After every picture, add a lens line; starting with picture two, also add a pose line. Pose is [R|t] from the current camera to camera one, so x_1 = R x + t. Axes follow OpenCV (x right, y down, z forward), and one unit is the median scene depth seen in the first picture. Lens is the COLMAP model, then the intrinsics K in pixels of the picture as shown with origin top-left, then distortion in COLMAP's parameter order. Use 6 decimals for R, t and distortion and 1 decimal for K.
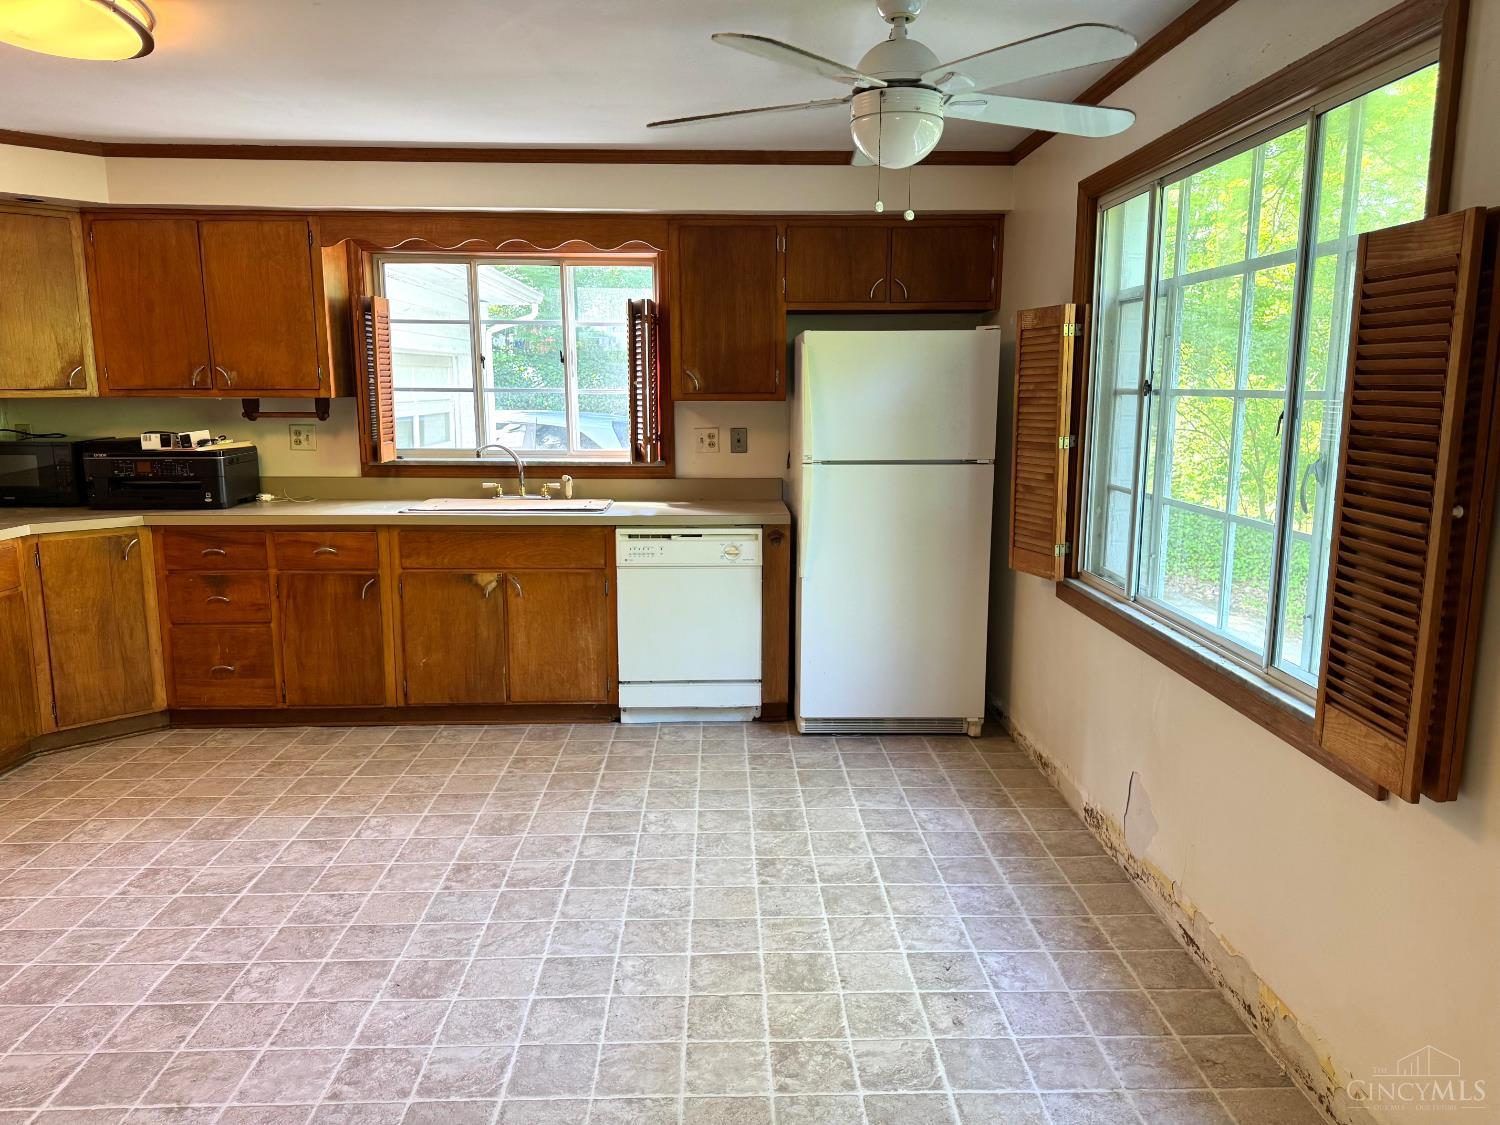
lens RADIAL K [[1054.0, 0, 751.2], [0, 1054.0, 558.9], [0, 0, 1]] dist [0.142634, -0.234401]
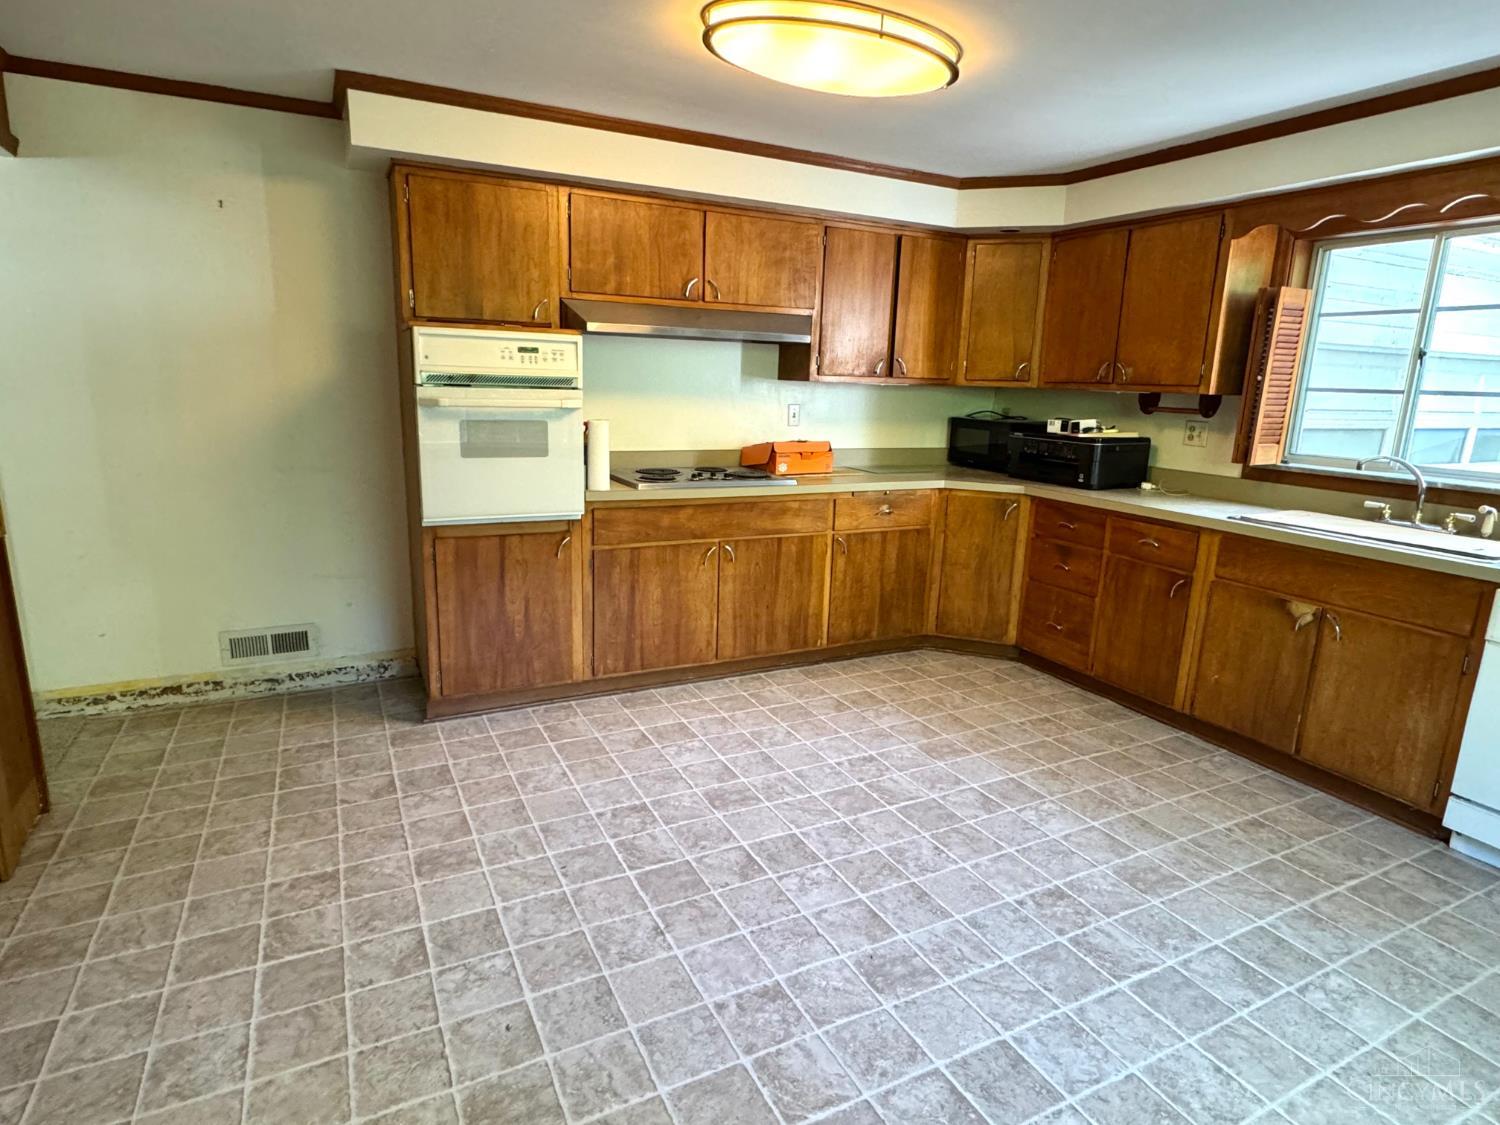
lens RADIAL K [[830.0, 0, 750.0], [0, 830.0, 562.5], [0, 0, 1]] dist [-0.001920, 0.001767]
pose [[0.427303, 0.210728, -0.879207, 0.140915], [-0.175903, 0.973252, 0.147779, -0.038866], [0.886832, 0.091509, 0.452941, 0.300596]]
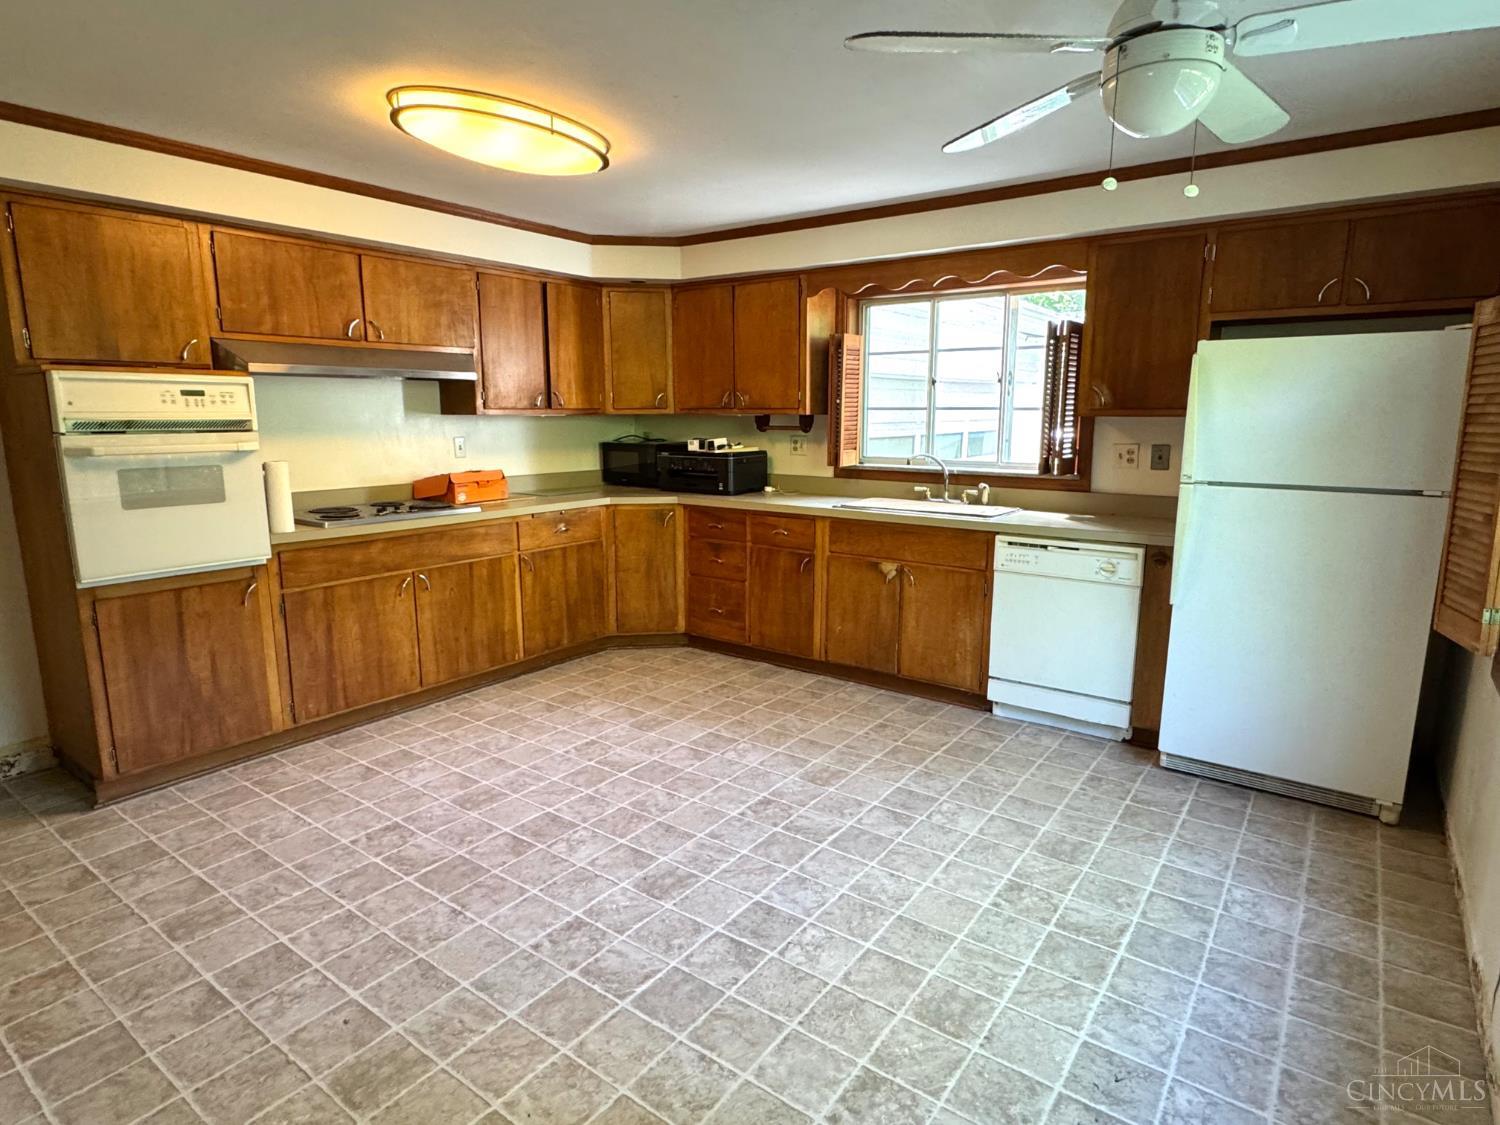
lens RADIAL K [[830.8, 0, 751.5], [0, 830.8, 563.0], [0, 0, 1]] dist [0.000473, 0.000513]
pose [[0.788442, 0.111166, -0.604980, 0.188231], [-0.098928, 0.993647, 0.053656, -0.020905], [0.607102, 0.017545, 0.794430, 0.176741]]
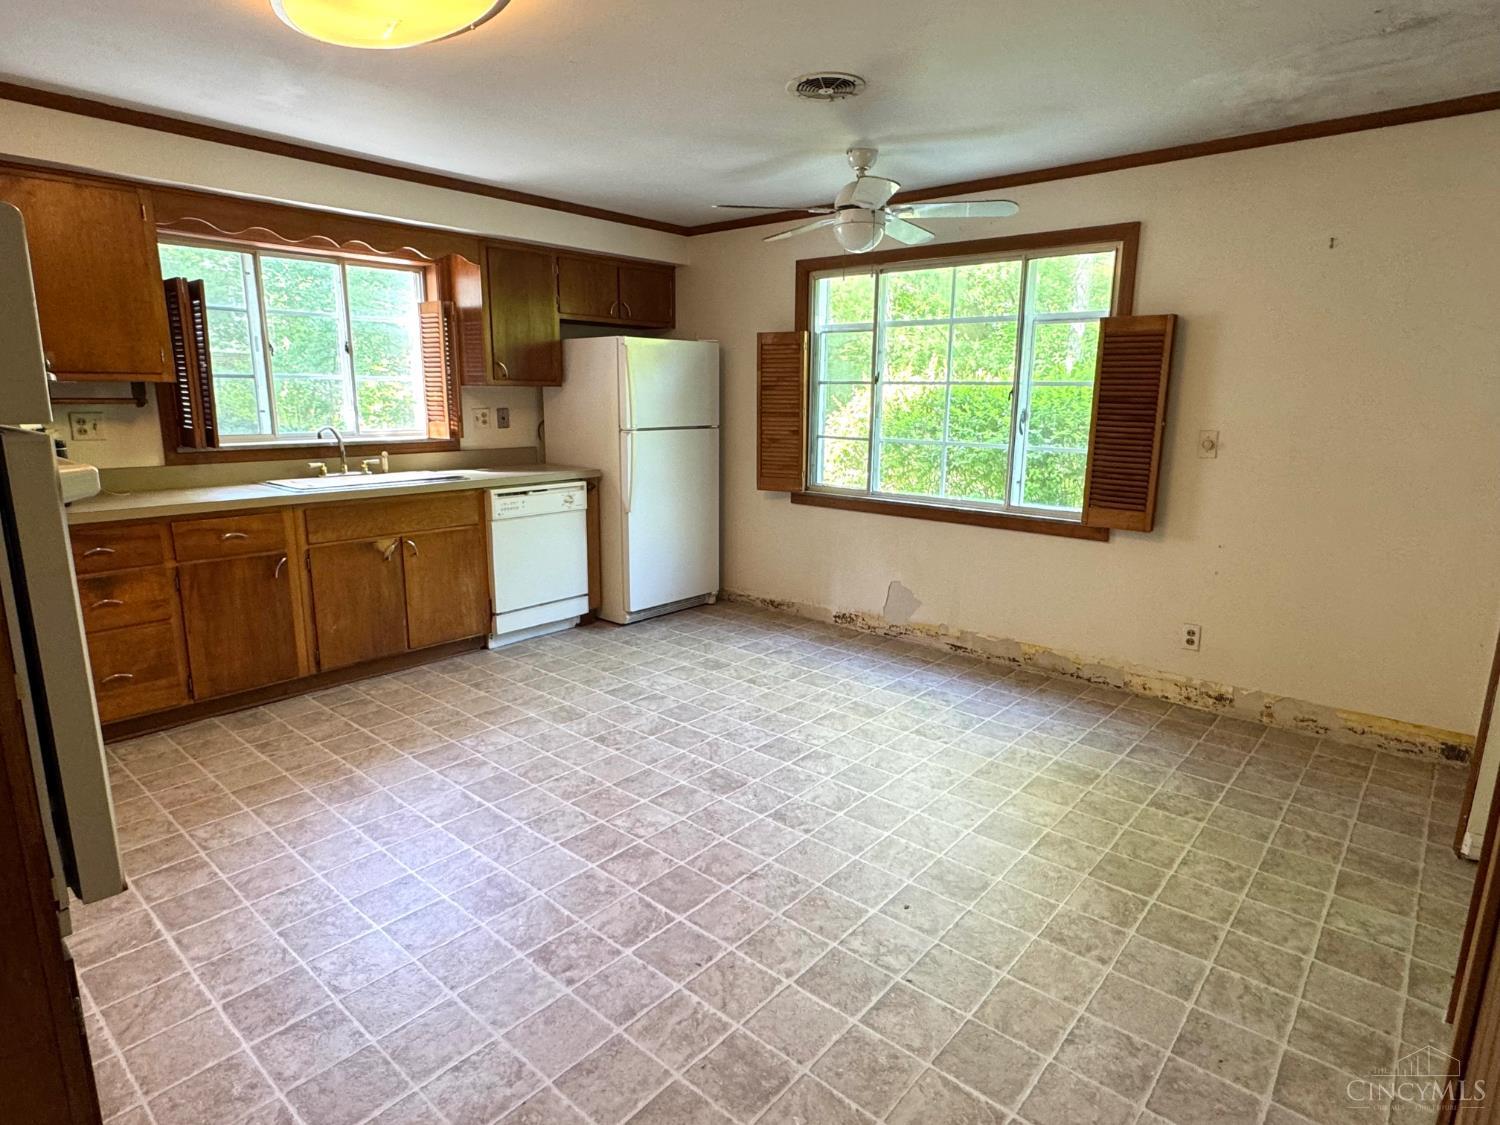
lens RADIAL K [[830.0, 0, 750.0], [0, 830.0, 562.5], [0, 0, 1]] dist [-0.001920, 0.001767]
pose [[0.677066, -0.144515, 0.721593, -0.627122], [0.110144, 0.989384, 0.094799, -0.003223], [-0.727633, 0.015294, 0.685796, 0.117446]]
